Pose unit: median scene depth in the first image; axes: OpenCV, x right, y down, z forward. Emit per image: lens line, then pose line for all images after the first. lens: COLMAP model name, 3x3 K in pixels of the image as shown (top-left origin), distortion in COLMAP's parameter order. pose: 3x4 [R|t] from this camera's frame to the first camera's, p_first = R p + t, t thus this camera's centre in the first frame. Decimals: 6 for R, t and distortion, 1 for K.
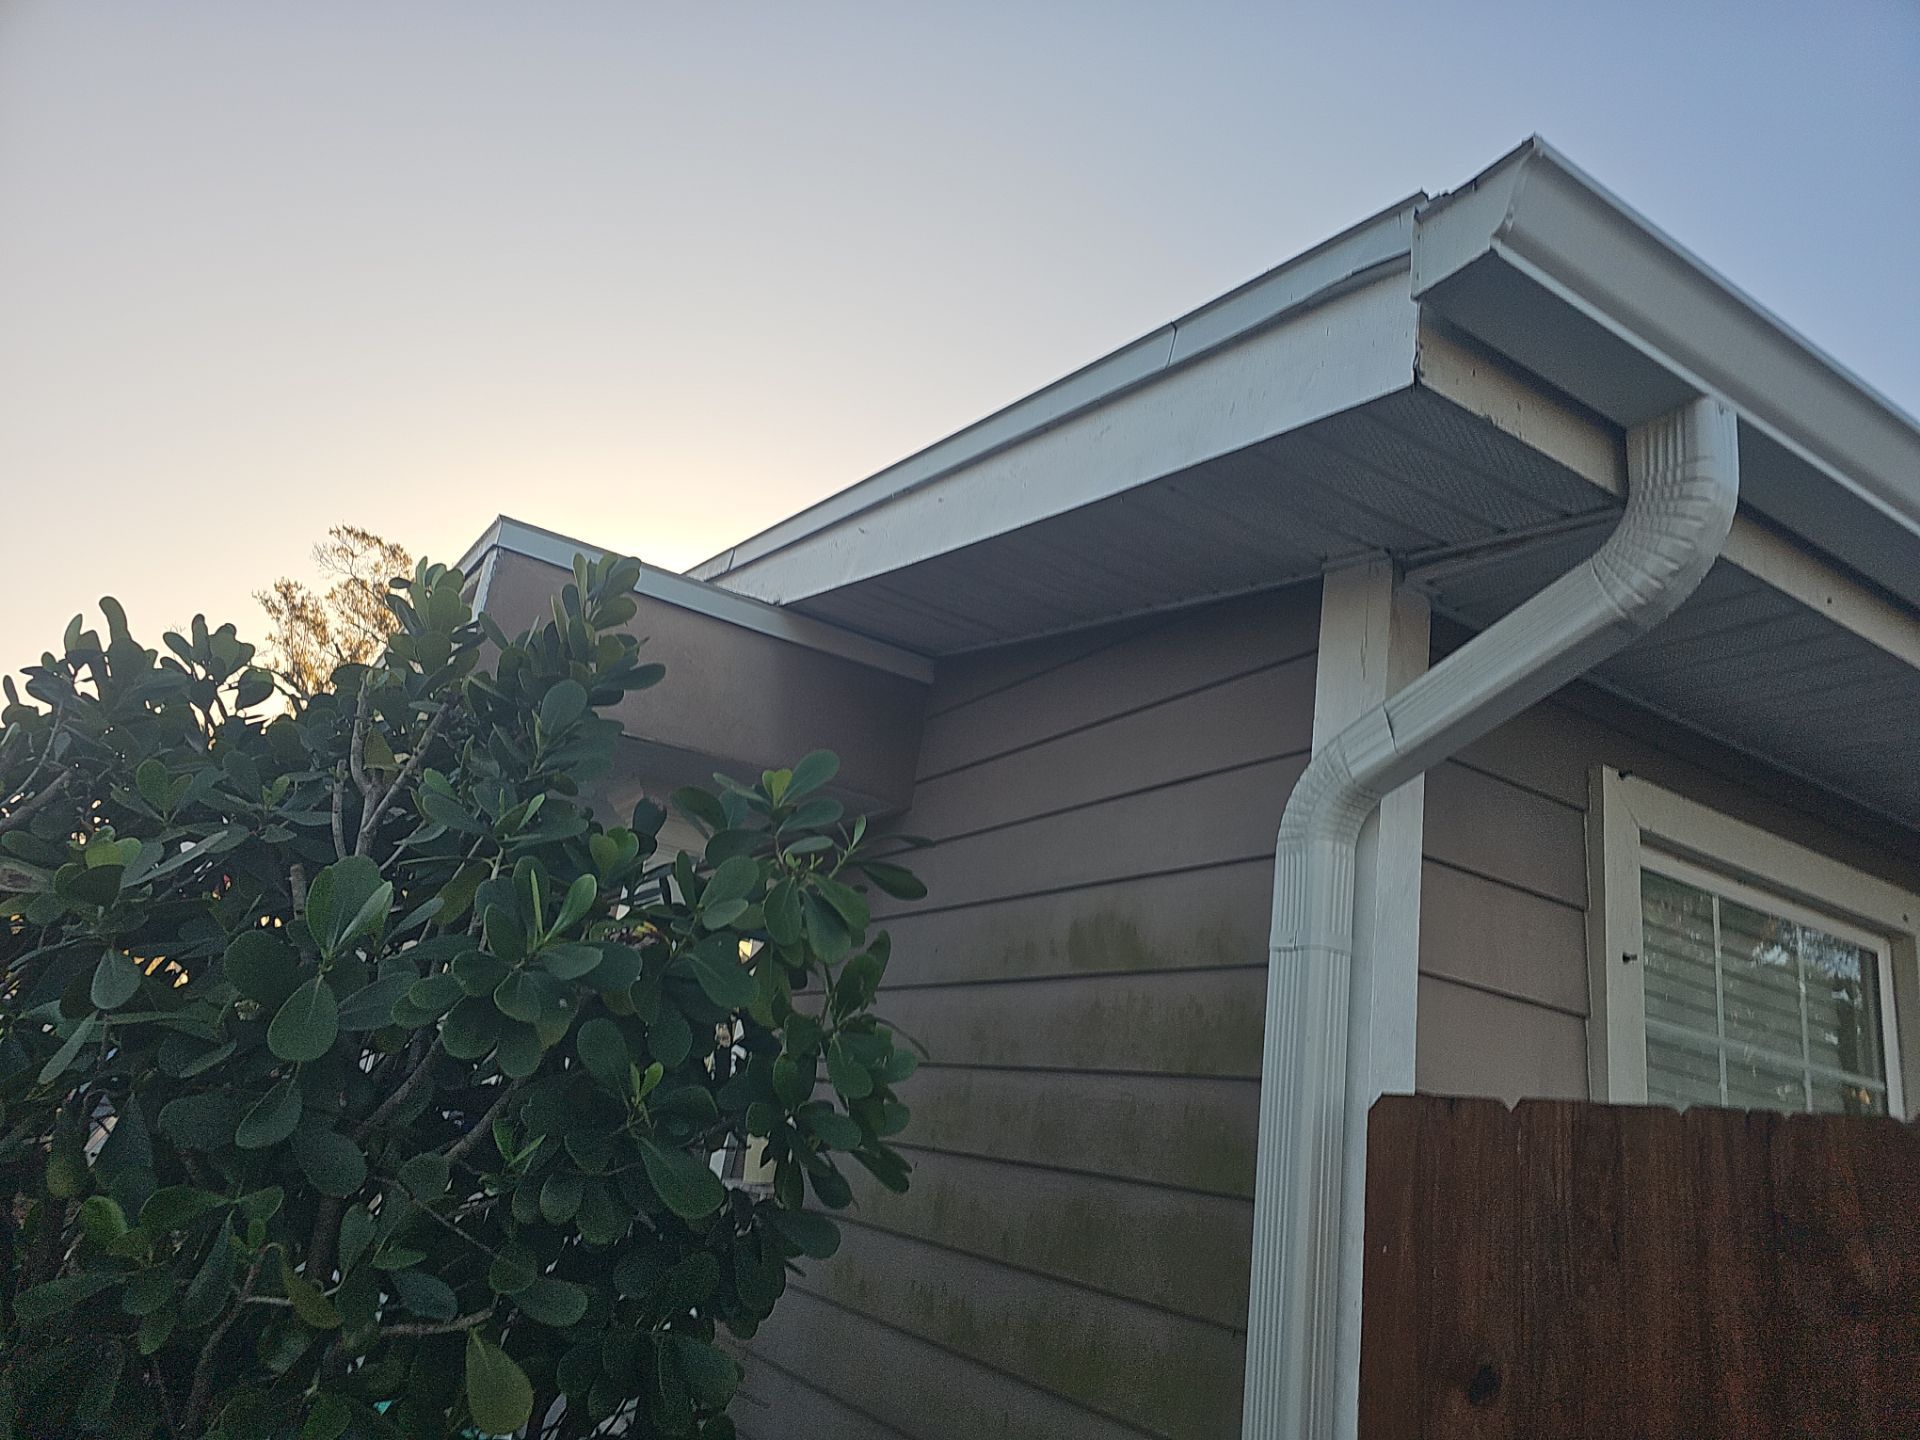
lens RADIAL K [[1241.6, 0, 969.9], [0, 1241.6, 736.2], [0, 0, 1]] dist [0.069835, -0.057276]
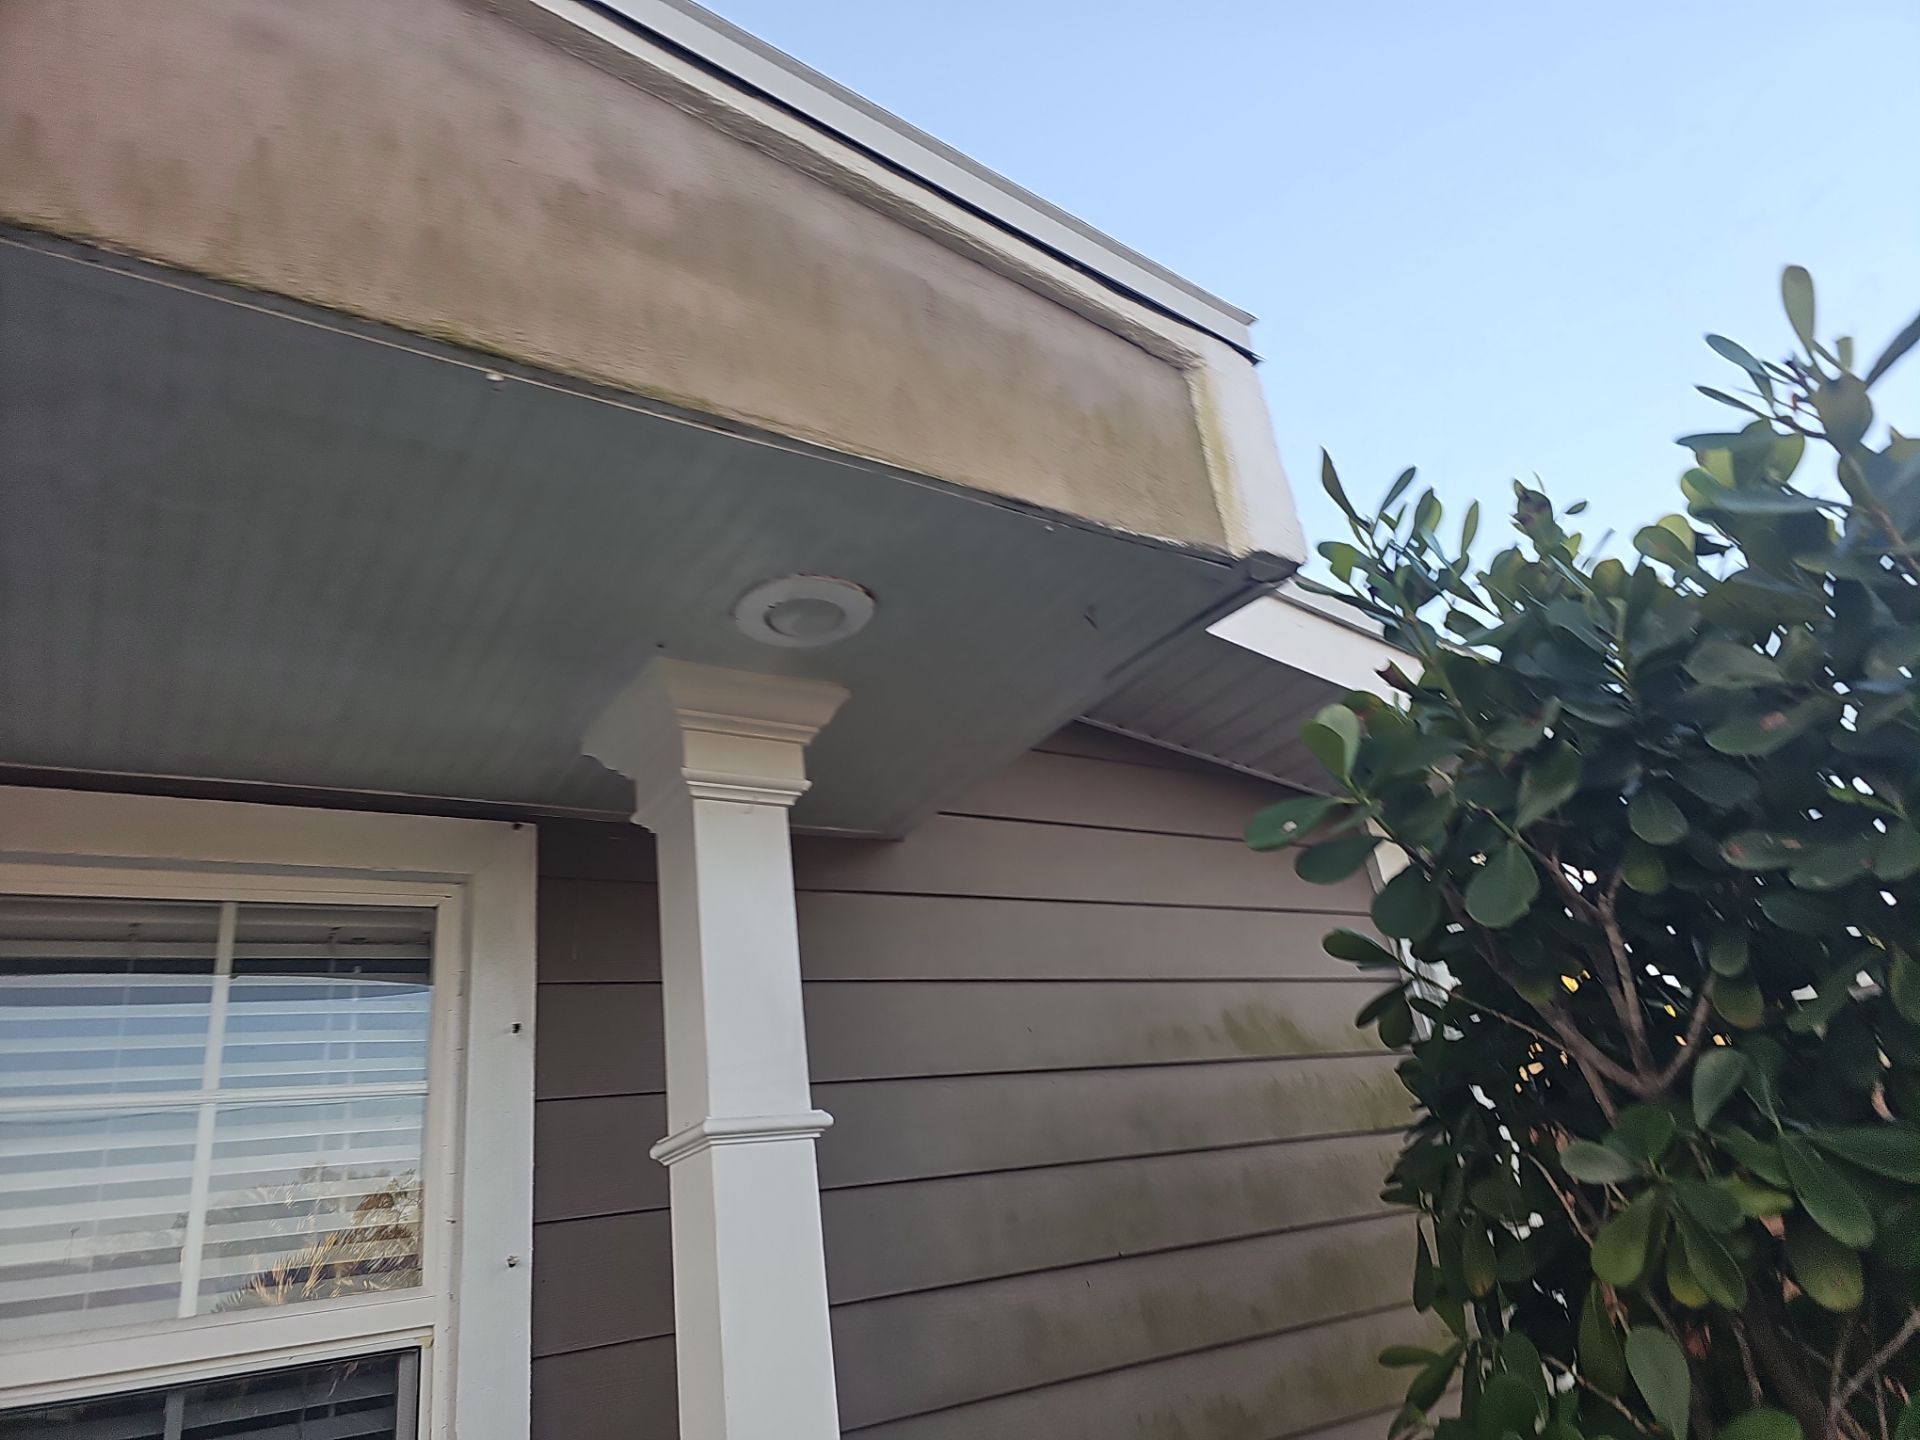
lens RADIAL K [[1241.6, 0, 969.9], [0, 1241.6, 736.2], [0, 0, 1]] dist [0.069835, -0.057276]
pose [[-0.023427, 0.272309, 0.961925, -1.094530], [-0.169707, 0.947141, -0.272257, 0.266617], [-0.985216, -0.169624, 0.024024, 1.270633]]
